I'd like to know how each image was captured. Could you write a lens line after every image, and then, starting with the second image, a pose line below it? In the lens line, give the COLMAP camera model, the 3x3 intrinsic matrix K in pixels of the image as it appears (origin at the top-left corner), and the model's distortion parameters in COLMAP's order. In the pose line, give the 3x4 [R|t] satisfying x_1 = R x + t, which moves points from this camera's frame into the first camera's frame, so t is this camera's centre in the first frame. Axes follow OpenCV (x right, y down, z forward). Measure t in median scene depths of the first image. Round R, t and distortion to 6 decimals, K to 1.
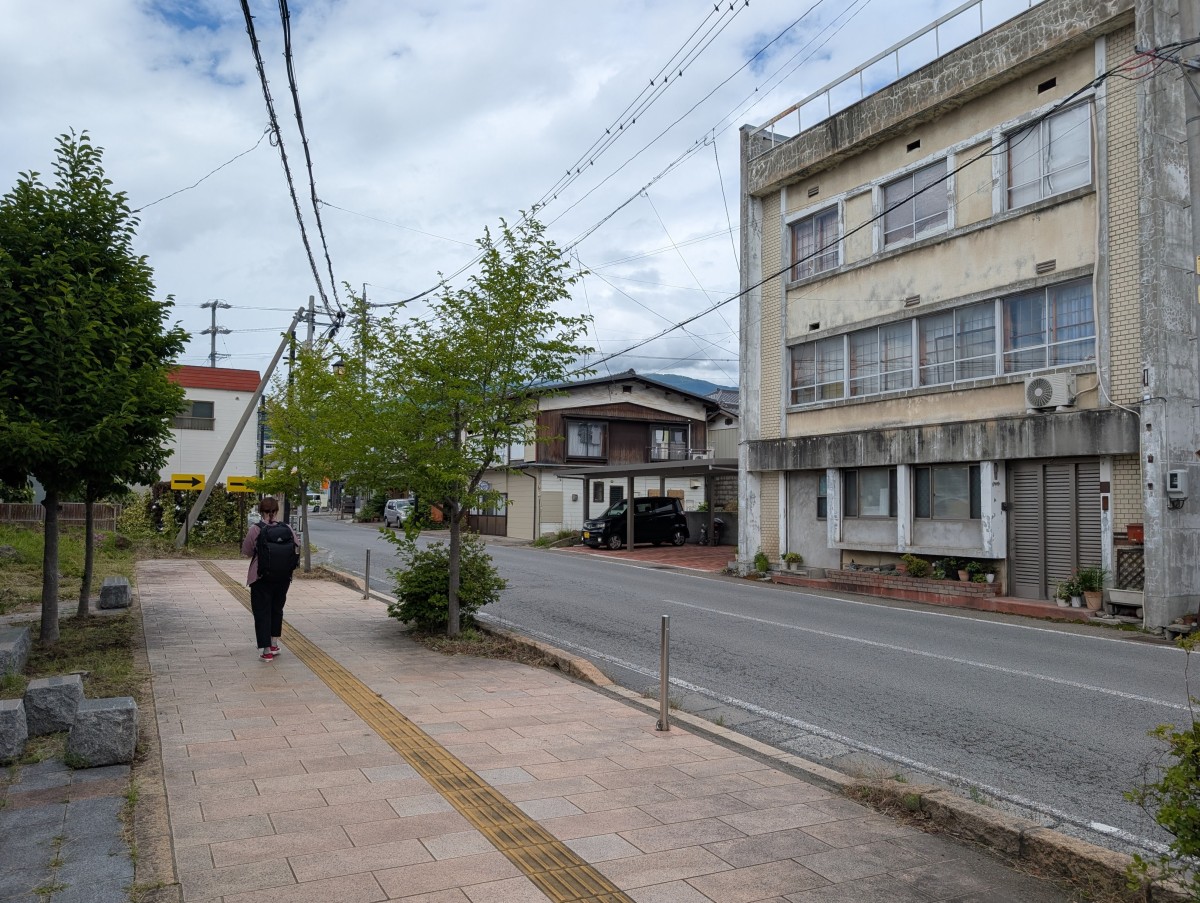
lens RADIAL K [[914.2, 0, 594.1], [0, 914.2, 446.4], [0, 0, 1]] dist [0.107518, -0.159526]
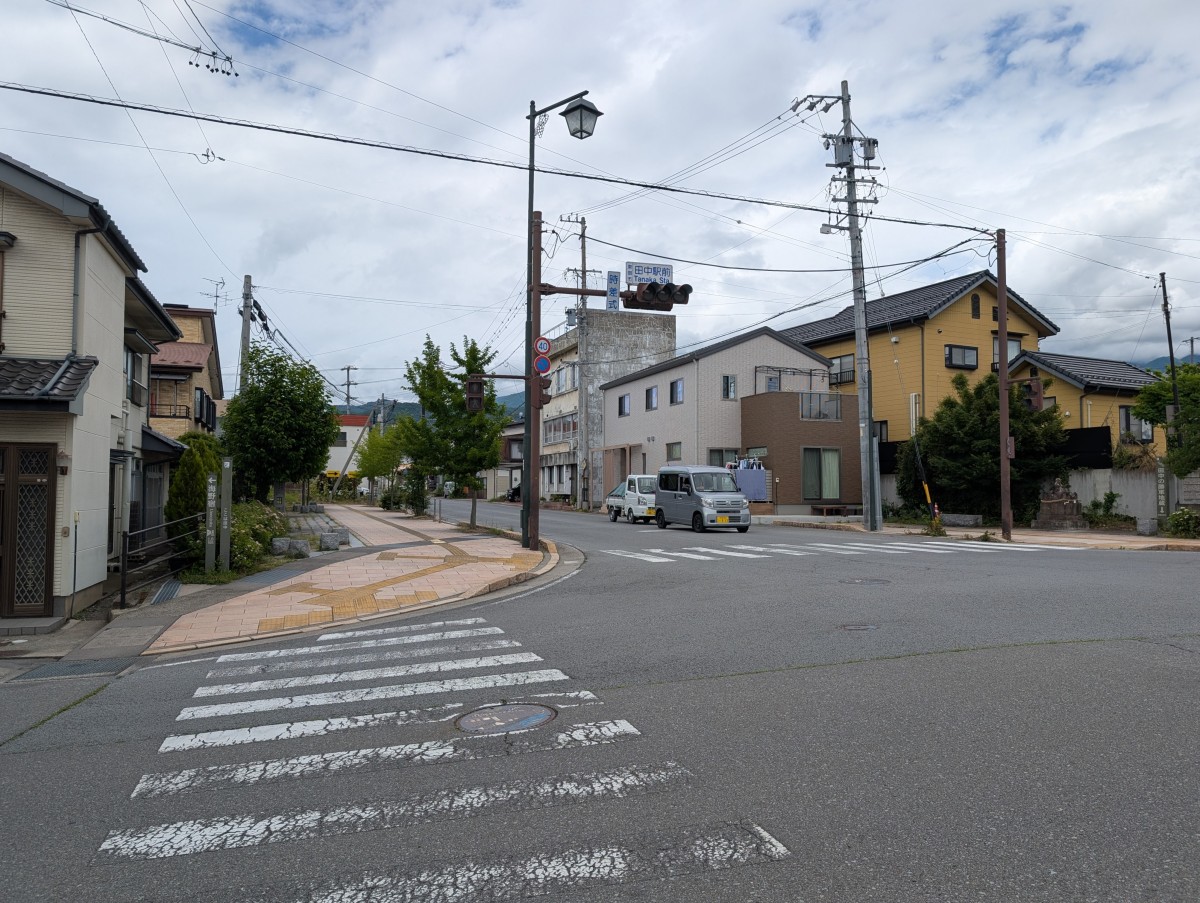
lens RADIAL K [[914.2, 0, 594.1], [0, 914.2, 446.4], [0, 0, 1]] dist [0.107518, -0.159526]
pose [[0.989462, -0.016103, -0.143891, 0.574690], [0.018306, 0.999734, 0.013999, -0.053730], [0.143628, -0.016486, 0.989494, -1.260319]]
